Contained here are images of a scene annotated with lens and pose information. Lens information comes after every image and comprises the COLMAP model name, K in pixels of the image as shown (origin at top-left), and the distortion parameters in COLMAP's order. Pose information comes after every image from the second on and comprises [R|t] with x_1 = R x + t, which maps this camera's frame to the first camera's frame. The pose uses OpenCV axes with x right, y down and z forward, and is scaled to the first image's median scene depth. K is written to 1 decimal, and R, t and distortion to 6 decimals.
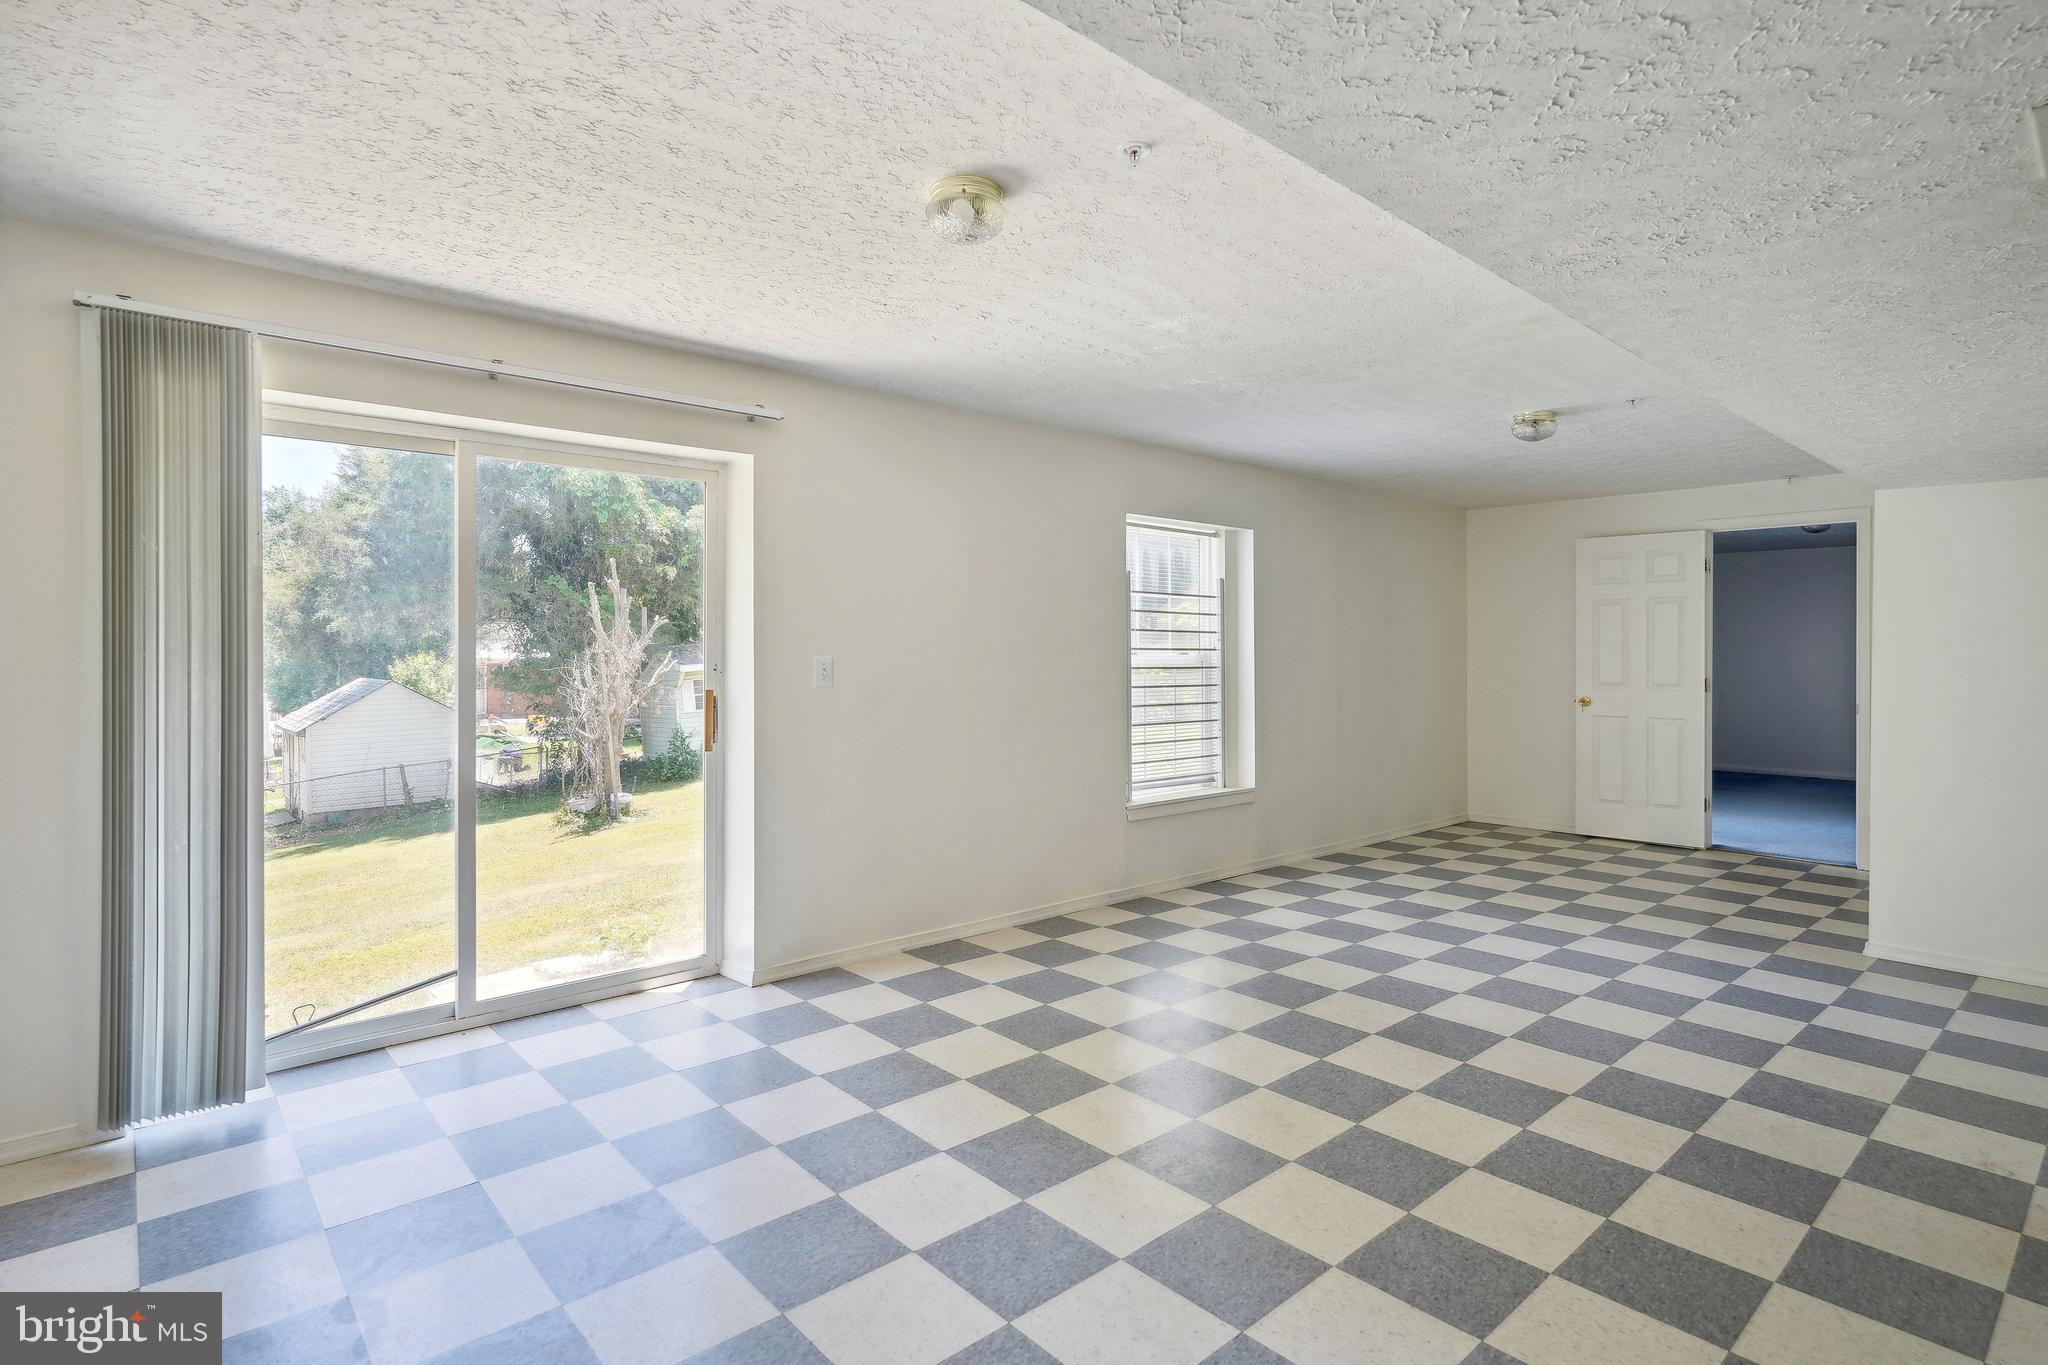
lens RADIAL K [[1030.6, 0, 1023.0], [0, 1030.6, 676.1], [0, 0, 1]] dist [-0.002760, 0.000276]
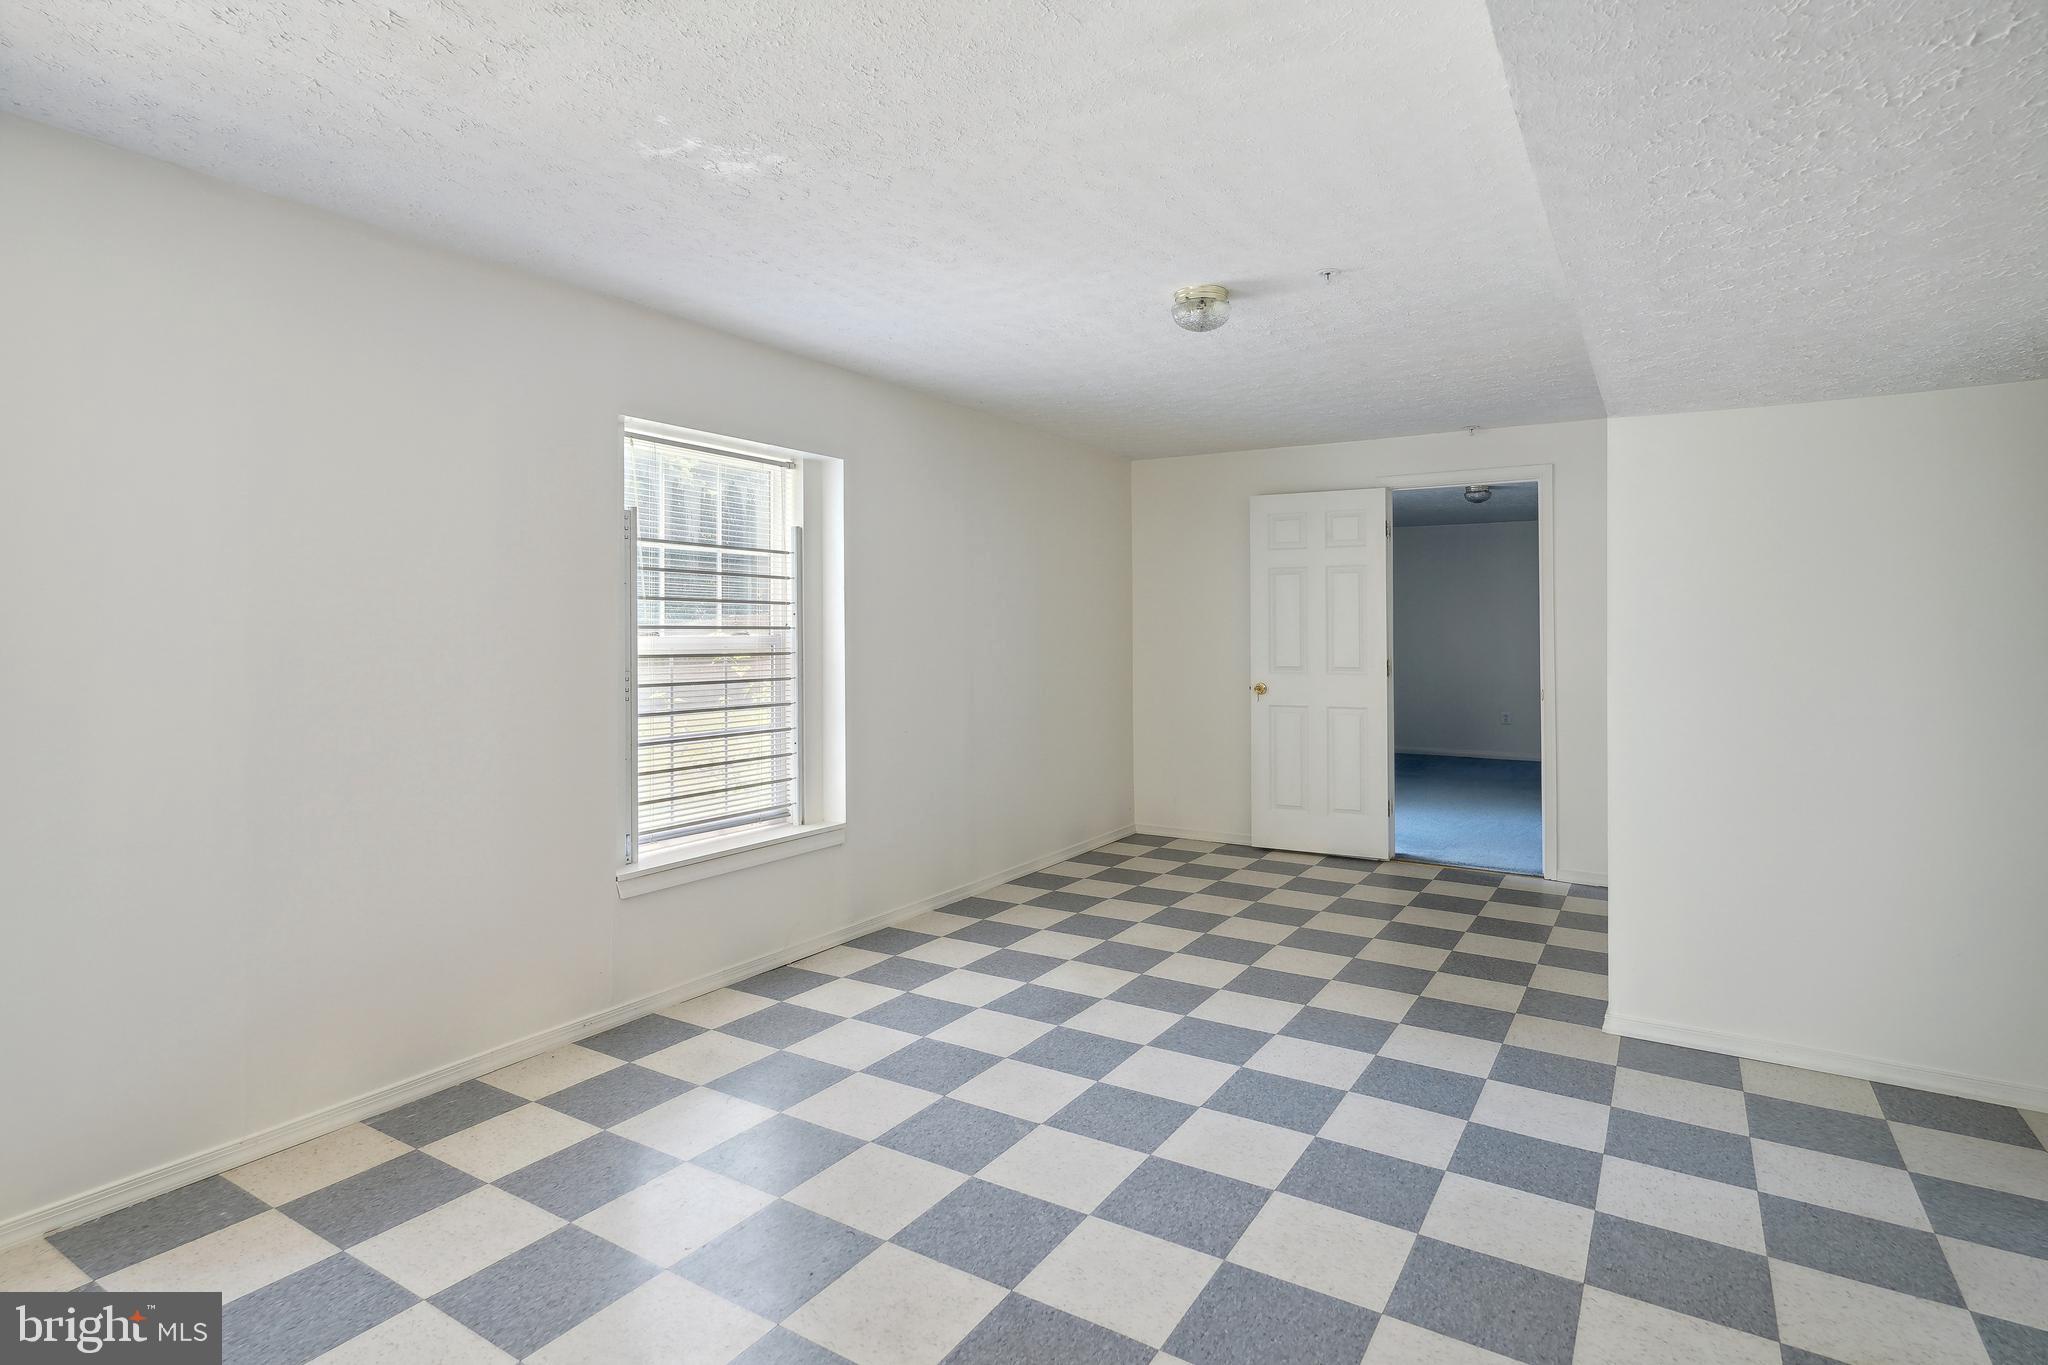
lens RADIAL K [[1030.6, 0, 1023.0], [0, 1030.6, 676.1], [0, 0, 1]] dist [-0.002760, 0.000276]
pose [[0.960367, -0.015027, 0.278335, 0.143809], [0.009731, 0.999745, 0.020399, -0.005810], [-0.278570, -0.016883, 0.960267, 0.283035]]
